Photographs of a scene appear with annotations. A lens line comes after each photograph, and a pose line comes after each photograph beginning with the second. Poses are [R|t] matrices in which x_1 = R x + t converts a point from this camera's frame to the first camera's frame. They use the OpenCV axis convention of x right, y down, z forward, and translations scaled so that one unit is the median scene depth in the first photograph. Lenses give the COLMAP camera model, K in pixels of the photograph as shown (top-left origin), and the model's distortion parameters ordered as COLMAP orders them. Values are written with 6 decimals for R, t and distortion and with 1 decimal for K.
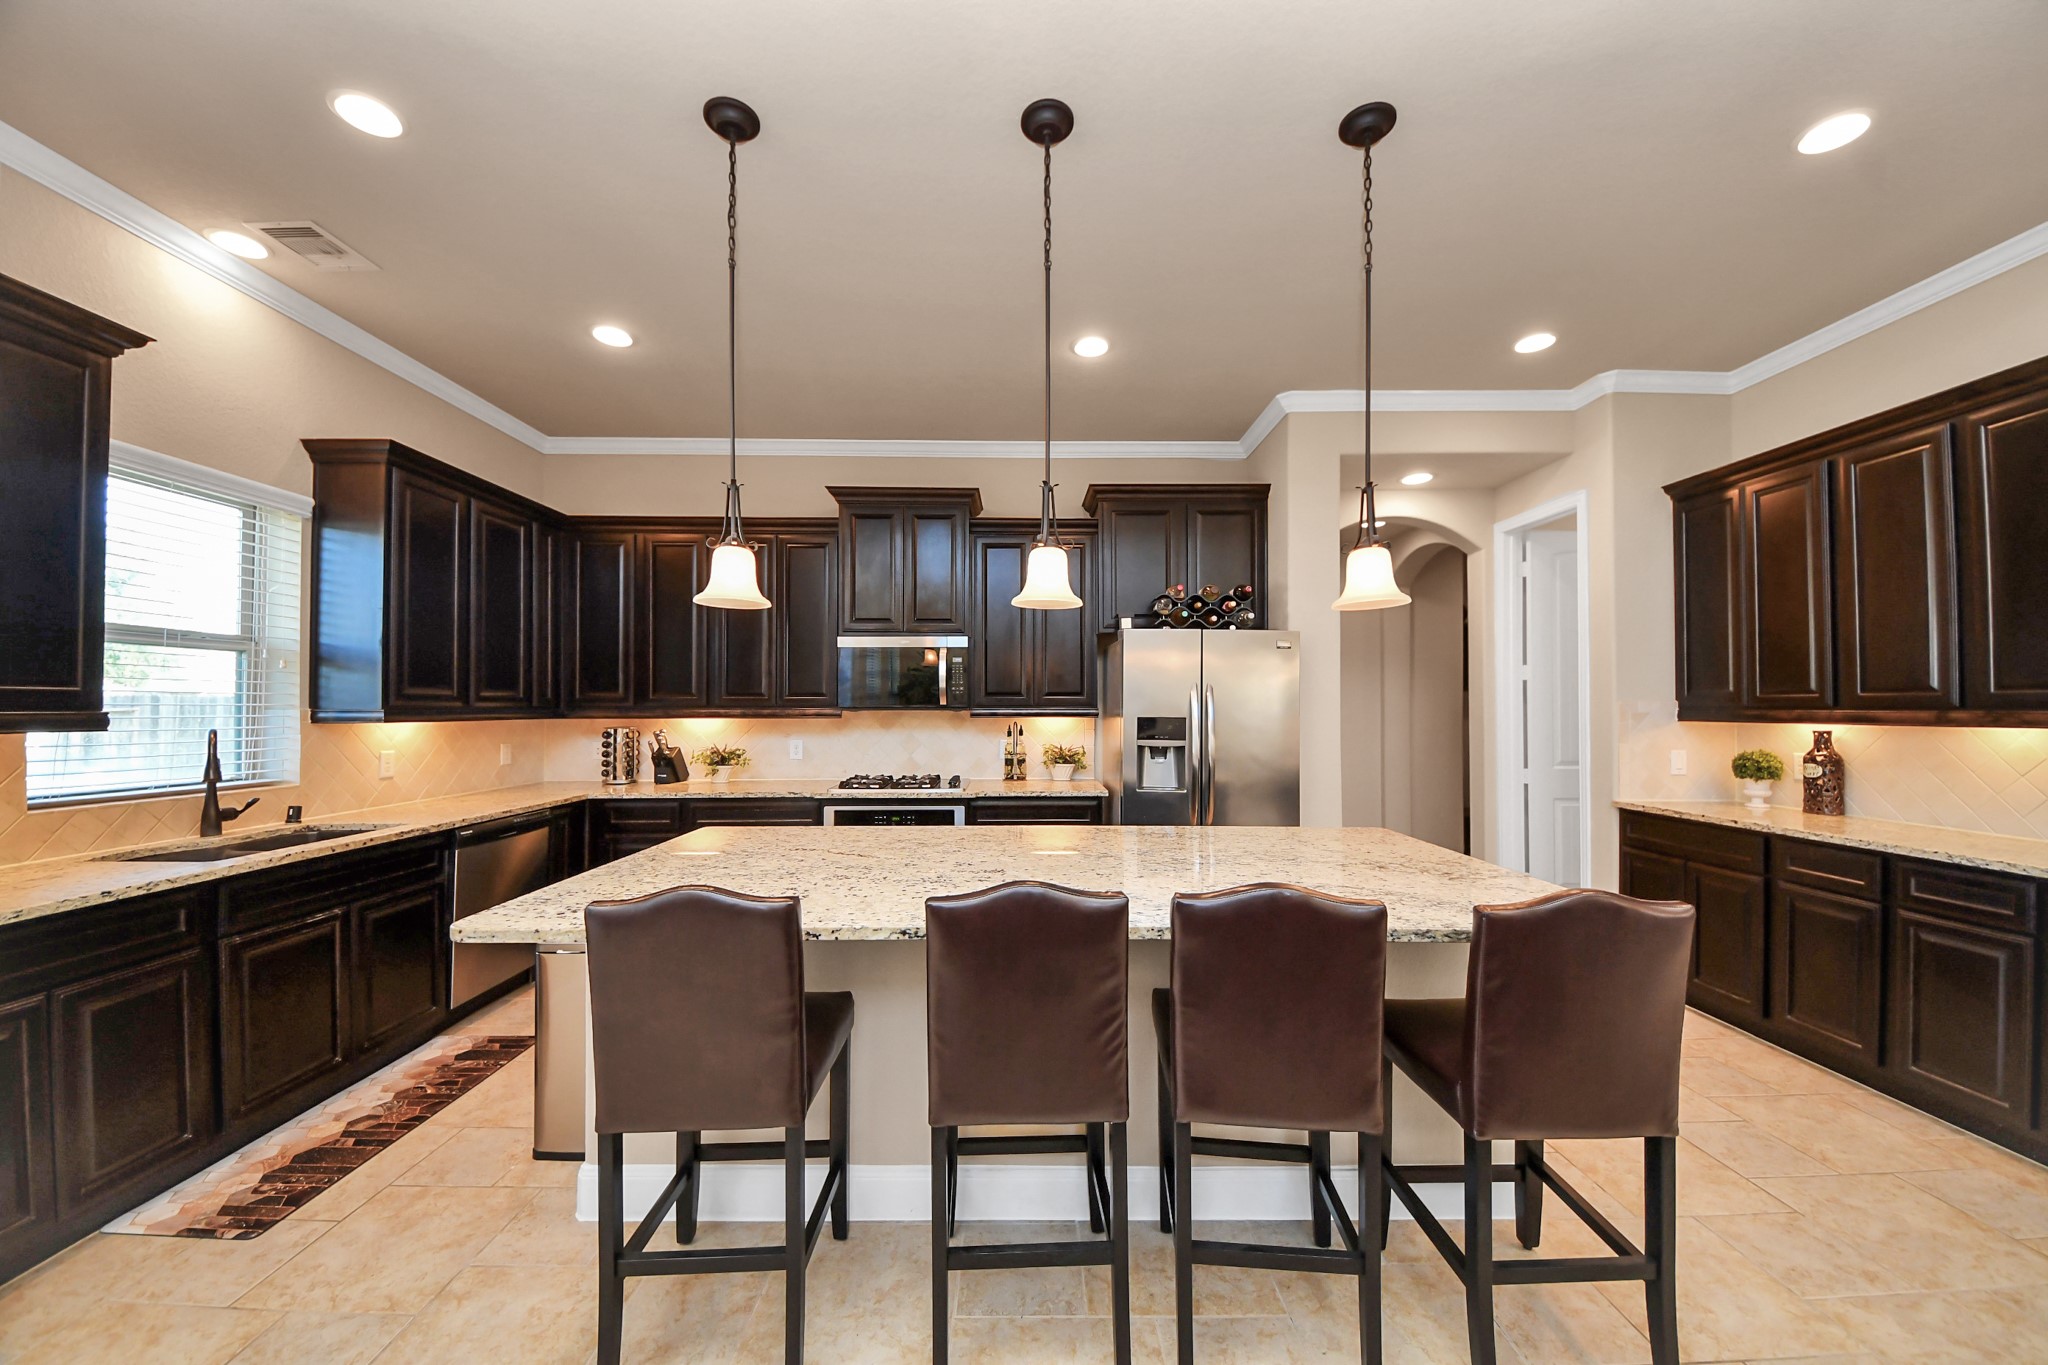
lens RADIAL K [[732.7, 0, 1019.5], [0, 732.7, 697.5], [0, 0, 1]] dist [0.002716, -0.004024]
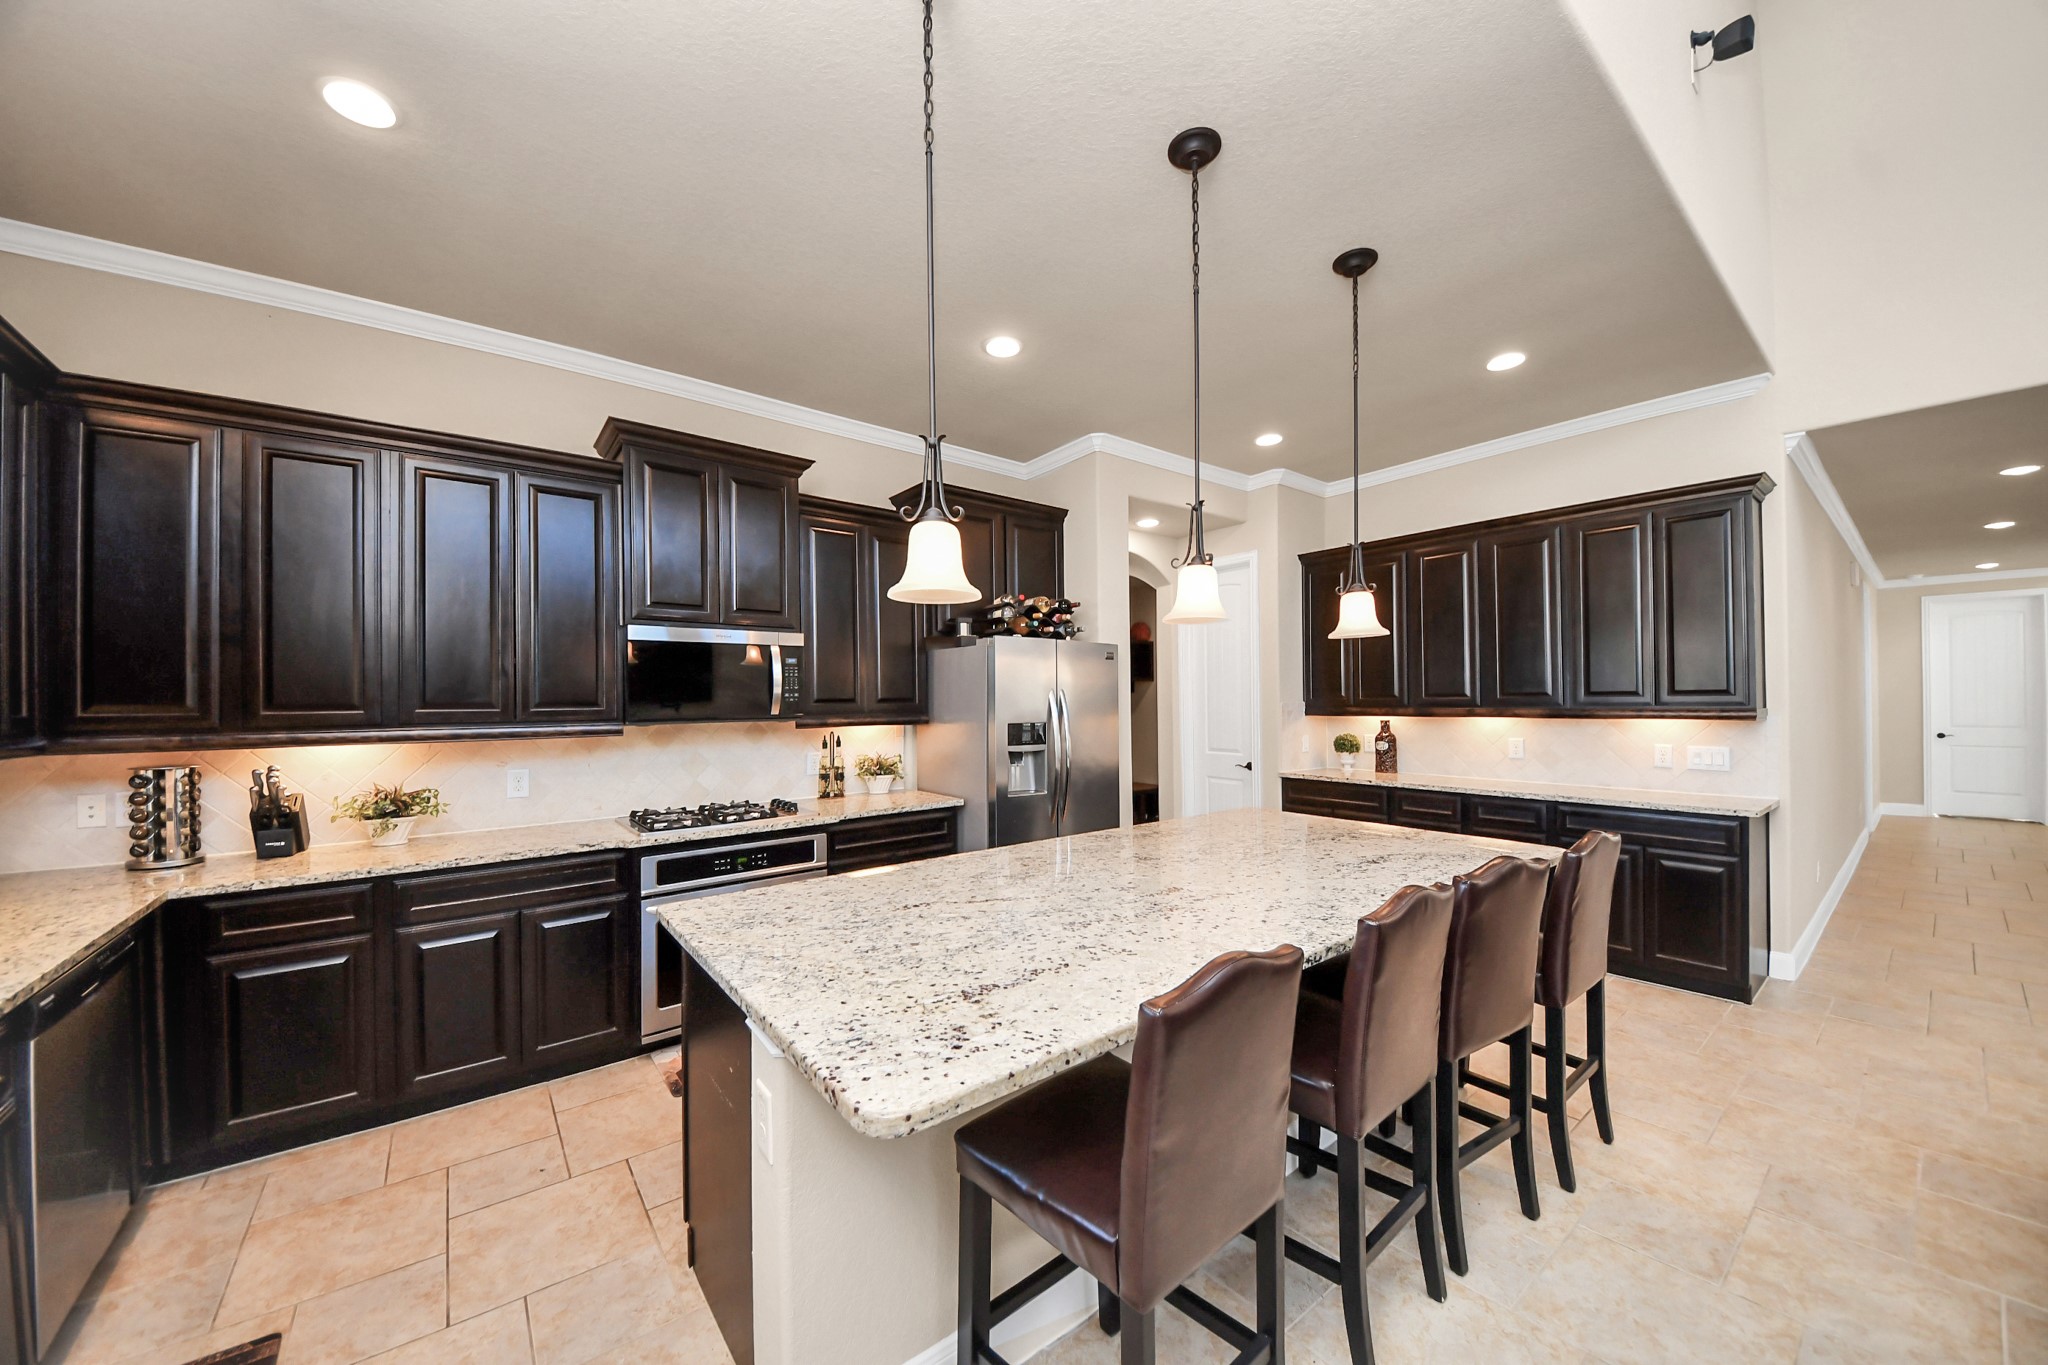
lens RADIAL K [[712.7, 0, 1068.1], [0, 712.7, 689.6], [0, 0, 1]] dist [0.038494, -0.026509]
pose [[0.785236, 0.001494, 0.619195, -0.357849], [0.003027, 0.999976, -0.006251, -0.012556], [-0.619189, 0.006783, 0.785213, 0.163685]]
